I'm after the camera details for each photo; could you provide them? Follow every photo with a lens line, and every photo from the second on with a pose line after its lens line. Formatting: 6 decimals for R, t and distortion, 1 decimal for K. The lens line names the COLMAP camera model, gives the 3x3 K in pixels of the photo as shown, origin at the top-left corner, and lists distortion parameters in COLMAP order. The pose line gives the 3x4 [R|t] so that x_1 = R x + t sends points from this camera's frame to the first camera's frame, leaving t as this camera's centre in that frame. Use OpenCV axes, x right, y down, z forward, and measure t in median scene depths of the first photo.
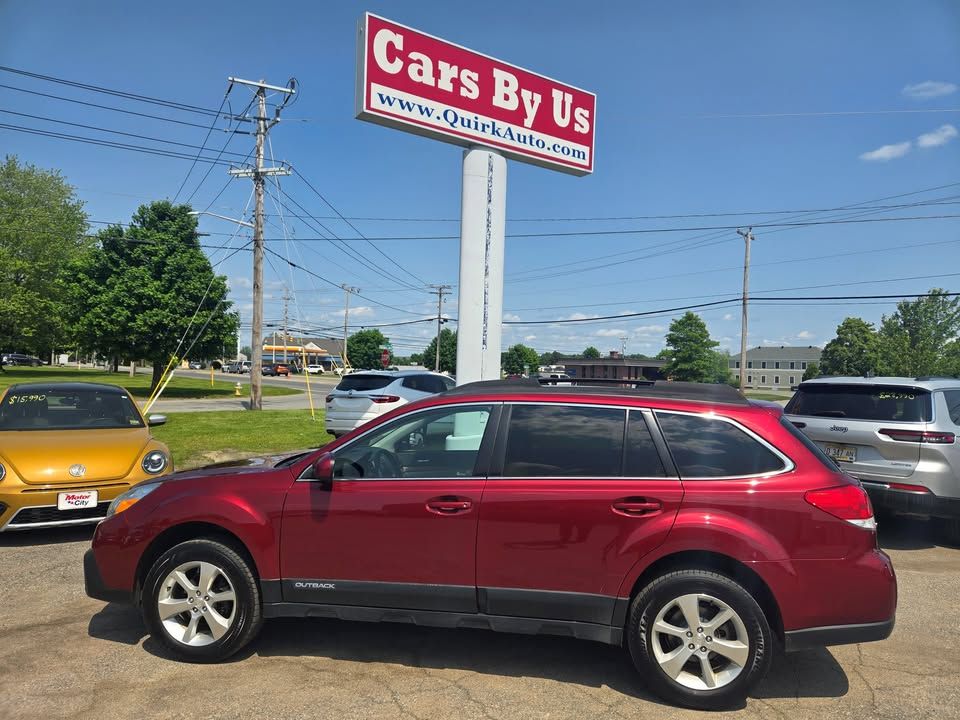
lens RADIAL K [[644.8, 0, 484.8], [0, 644.8, 367.3], [0, 0, 1]] dist [0.060516, -0.037624]
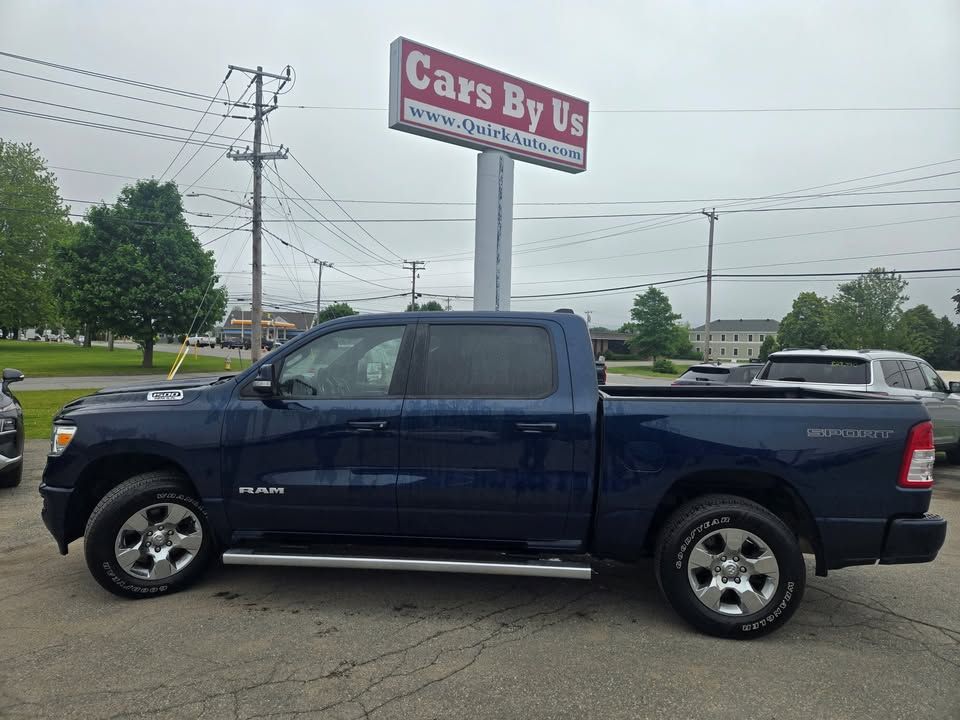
lens RADIAL K [[644.8, 0, 468.5], [0, 644.8, 352.3], [0, 0, 1]] dist [0.060516, -0.037624]
pose [[0.999374, -0.003684, 0.035181, -0.089293], [0.003010, 0.999811, 0.019196, -0.003821], [-0.035245, -0.019078, 0.999197, -0.150867]]
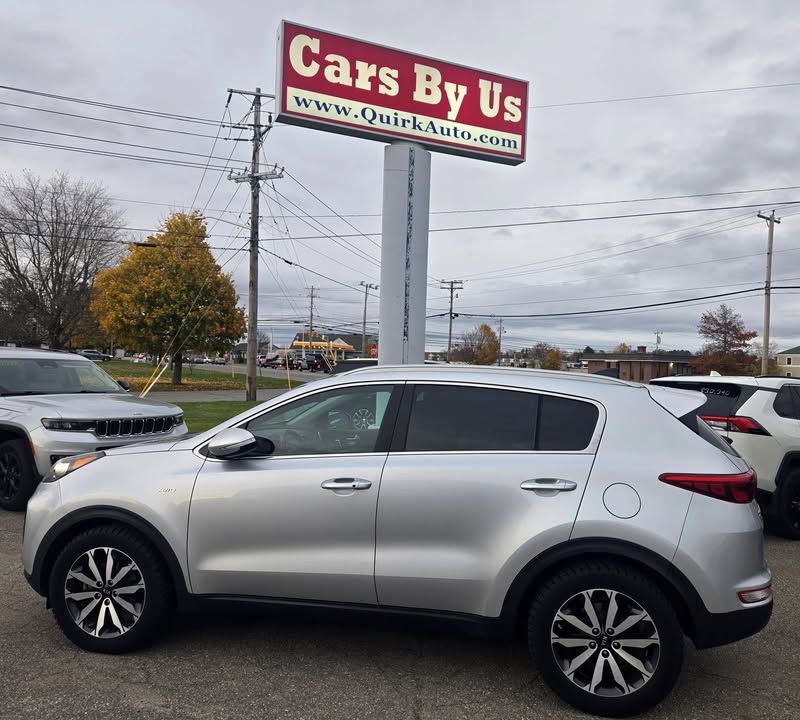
lens RADIAL K [[641.5, 0, 407.1], [0, 641.5, 363.9], [0, 0, 1]] dist [0.057795, -0.008712]
pose [[0.984828, 0.003684, -0.173496, 0.176422], [-0.003385, 0.999992, 0.002021, 0.007950], [0.173503, -0.001404, 0.984832, -0.001118]]
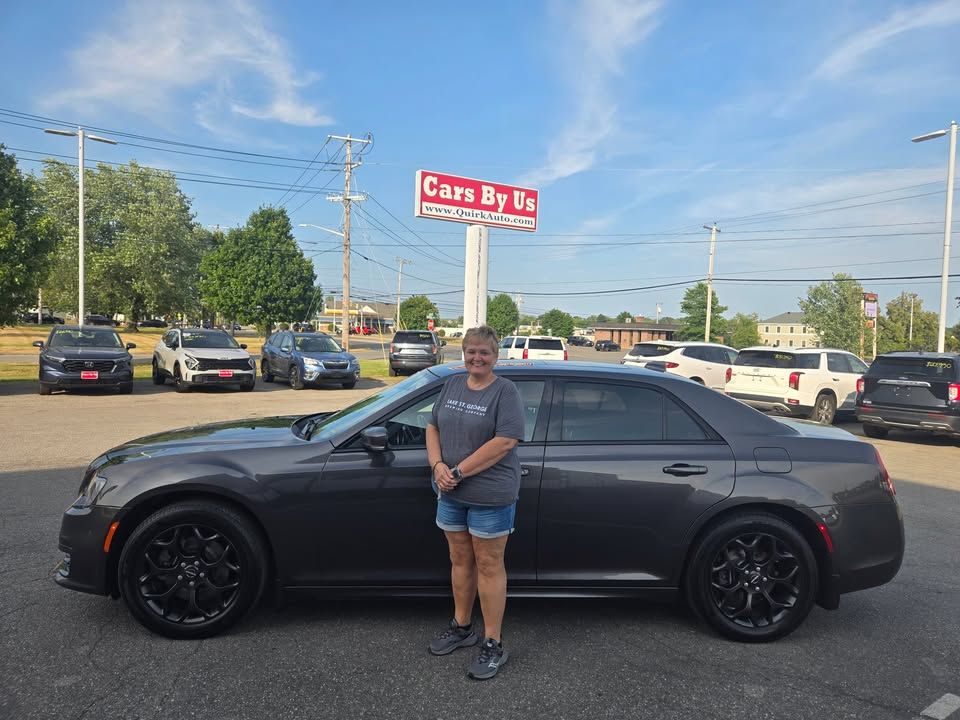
lens RADIAL K [[673.8, 0, 488.7], [0, 673.8, 361.2], [0, 0, 1]] dist [0.067106, -0.043378]
pose [[0.997305, 0.010639, -0.072590, 0.190203], [-0.007146, 0.998811, 0.048216, -0.013457], [0.073017, -0.047568, 0.996196, -1.105533]]
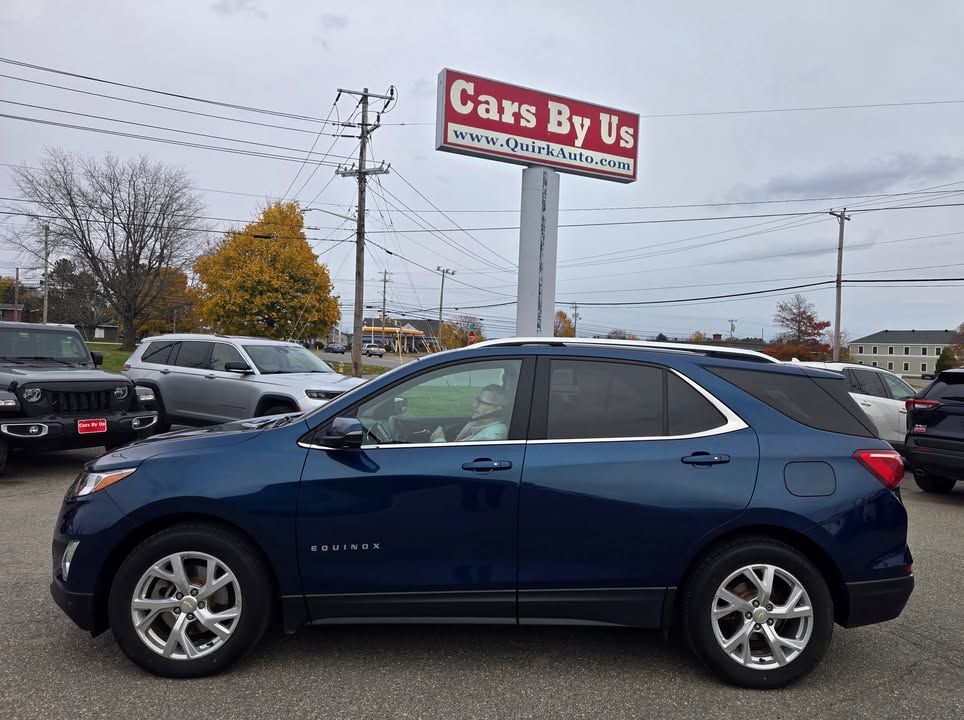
lens RADIAL K [[676.6, 0, 496.9], [0, 676.6, 347.0], [0, 0, 1]] dist [0.067106, -0.043378]
pose [[0.991069, 0.008435, -0.133079, 0.089941], [-0.008967, 0.999954, -0.003401, 0.007519], [0.133045, 0.004564, 0.991100, -0.273685]]
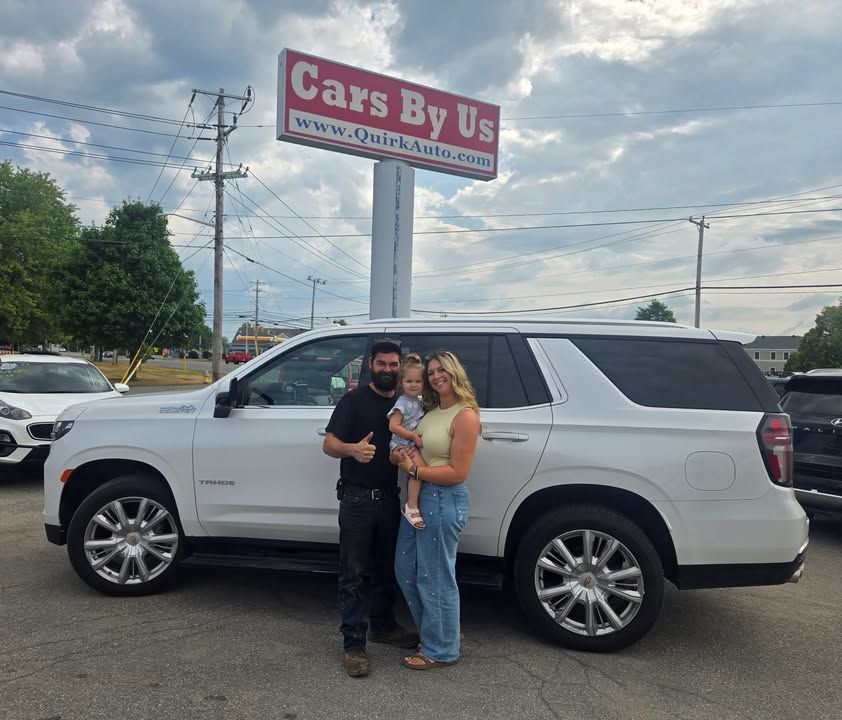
lens RADIAL K [[647.4, 0, 399.5], [0, 647.4, 368.4], [0, 0, 1]] dist [0.054155, -0.020754]
pose [[0.995807, 0.003074, -0.091423, 0.113031], [-0.001491, 0.999848, 0.017375, 0.004633], [0.091462, -0.017166, 0.995661, -0.129806]]
